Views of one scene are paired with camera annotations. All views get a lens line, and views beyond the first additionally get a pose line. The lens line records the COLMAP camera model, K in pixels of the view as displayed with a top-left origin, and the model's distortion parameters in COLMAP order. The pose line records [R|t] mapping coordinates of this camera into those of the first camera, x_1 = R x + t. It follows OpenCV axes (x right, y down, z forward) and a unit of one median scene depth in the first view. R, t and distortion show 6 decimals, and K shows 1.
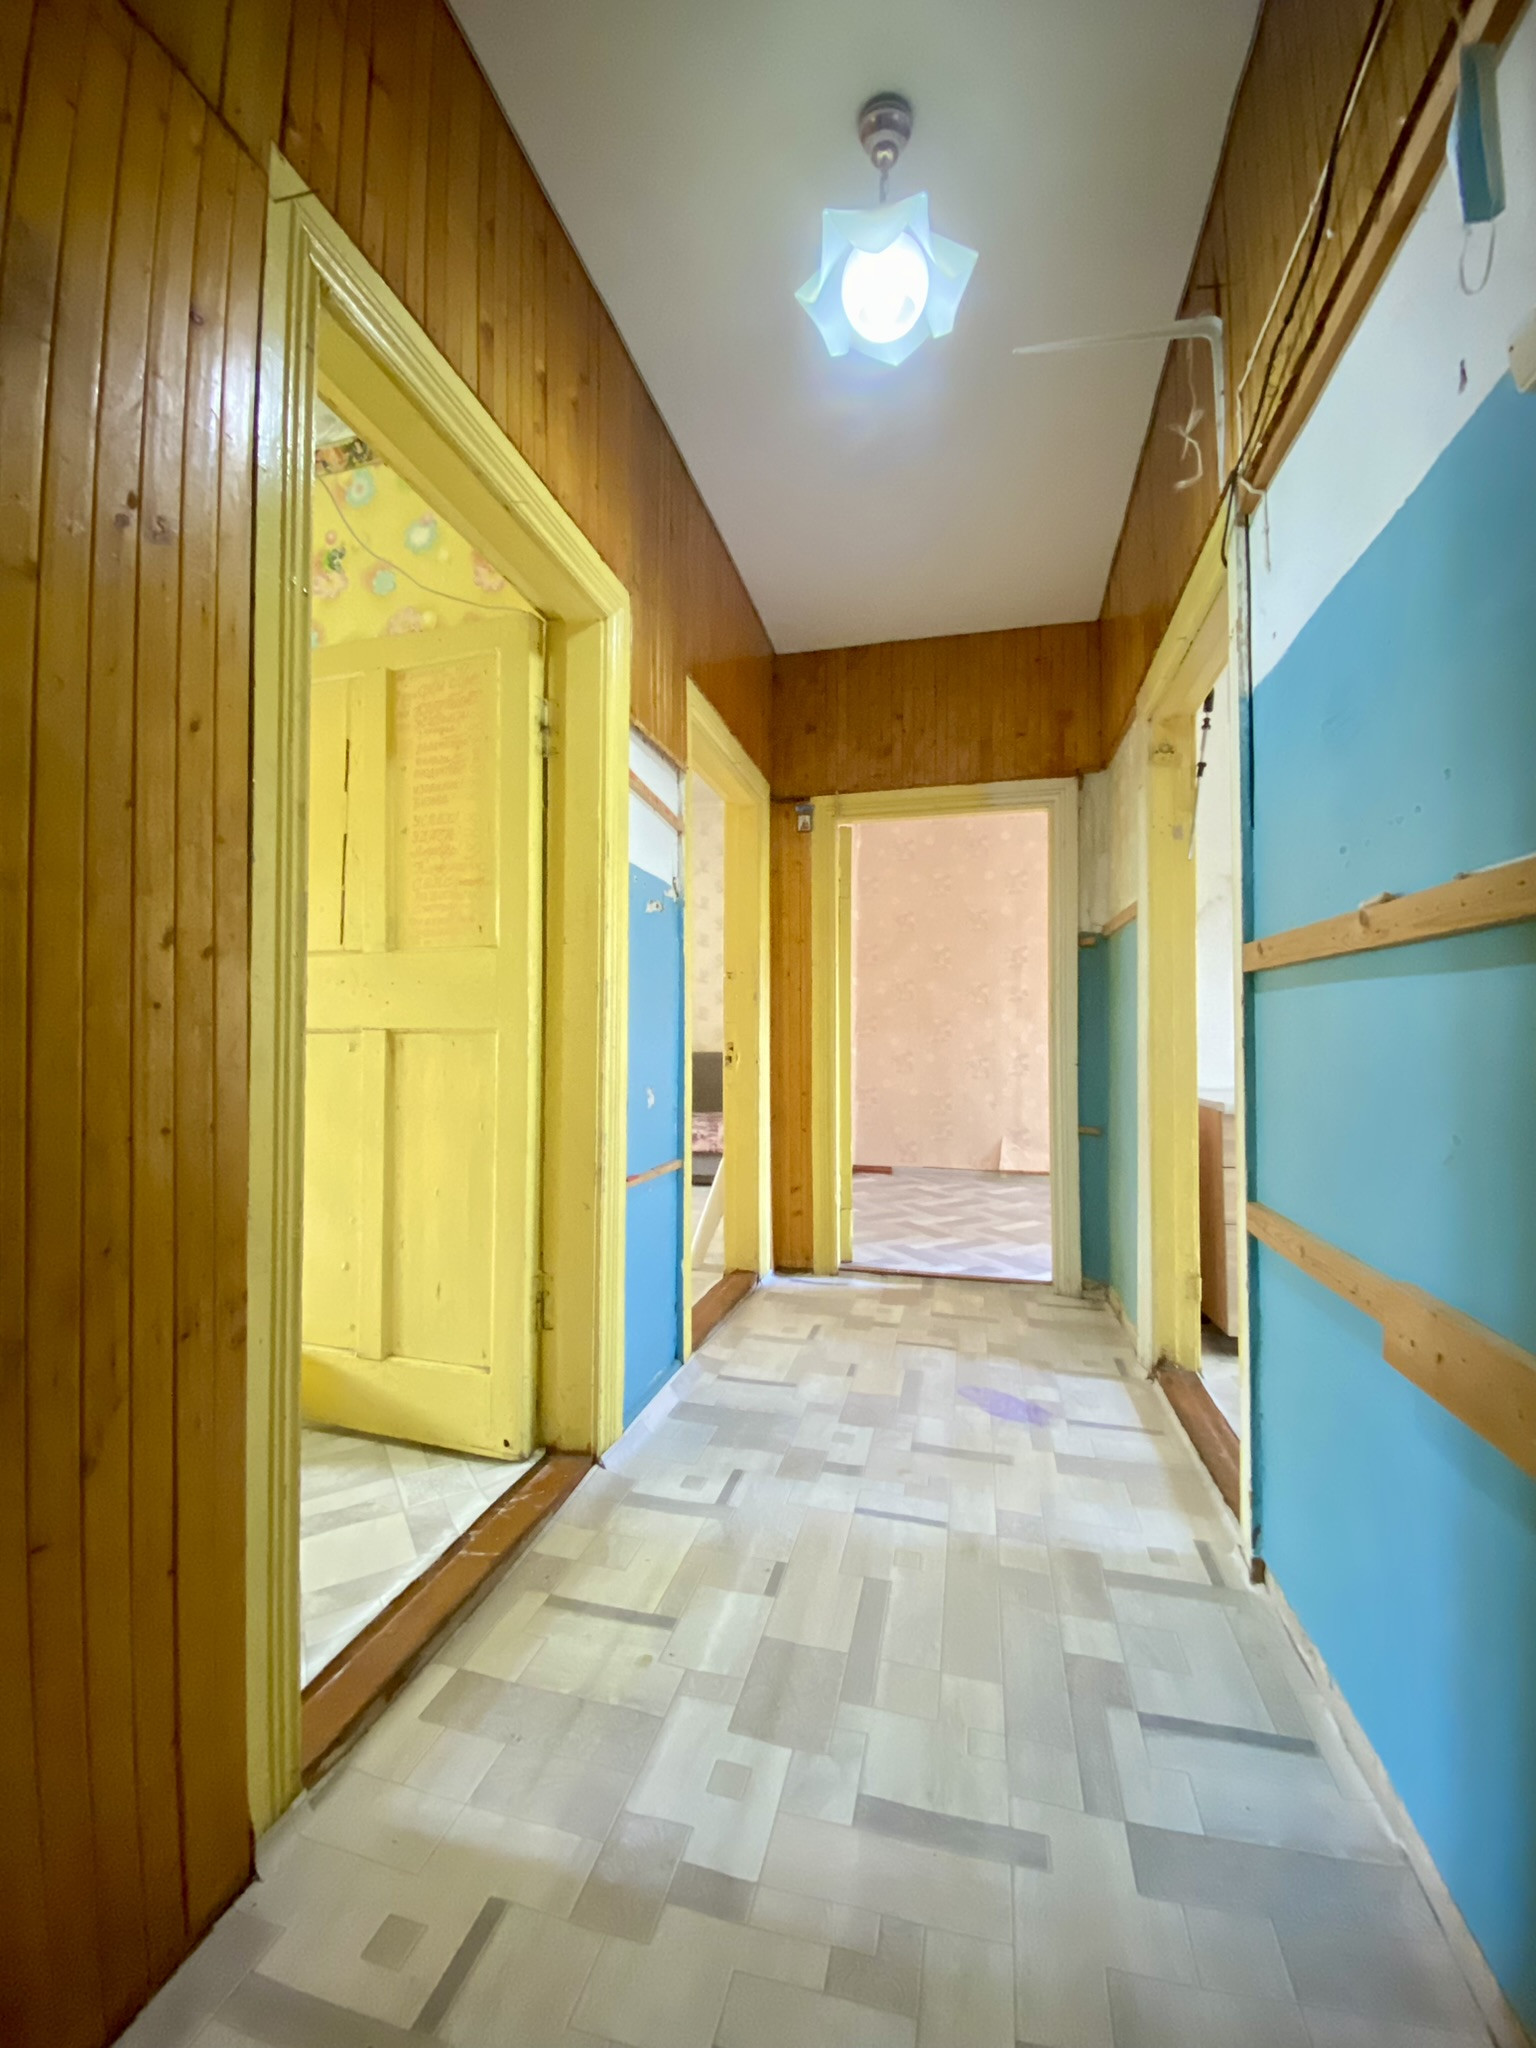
lens RADIAL K [[826.6, 0, 775.8], [0, 826.6, 1019.0], [0, 0, 1]] dist [0.014754, -0.017127]
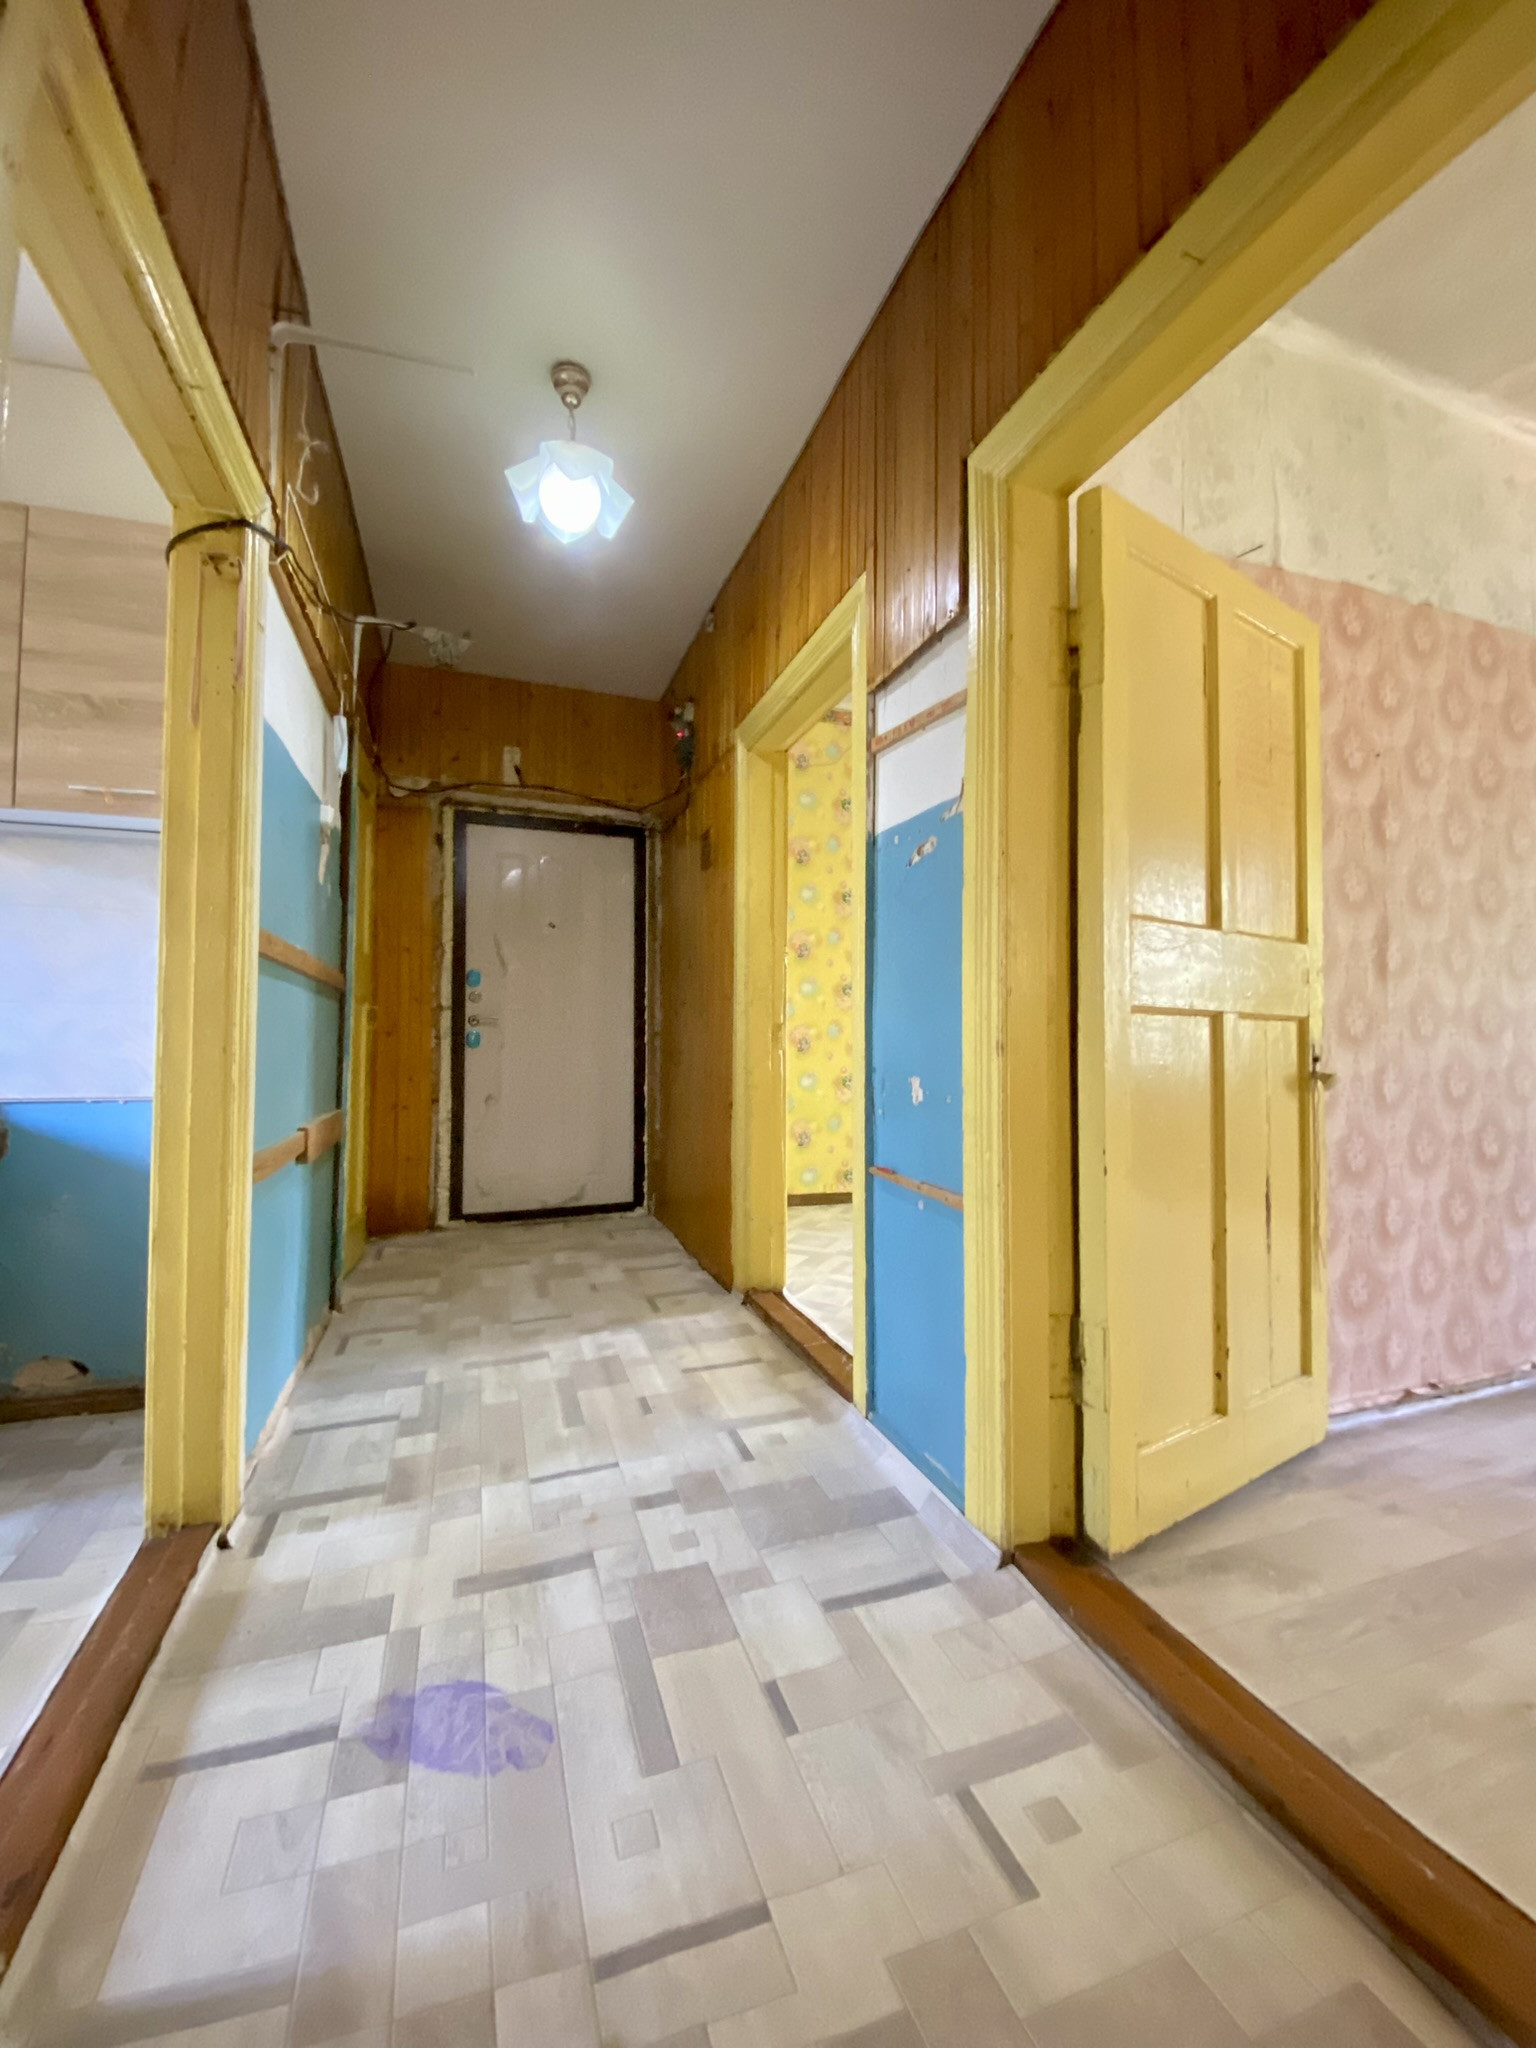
lens RADIAL K [[826.6, 0, 775.8], [0, 826.6, 1019.0], [0, 0, 1]] dist [0.014754, -0.017127]
pose [[-0.837149, -0.016386, -0.546729, 0.519493], [0.005766, 0.999231, -0.038778, 0.066929], [0.546944, -0.035616, -0.836411, 2.030514]]
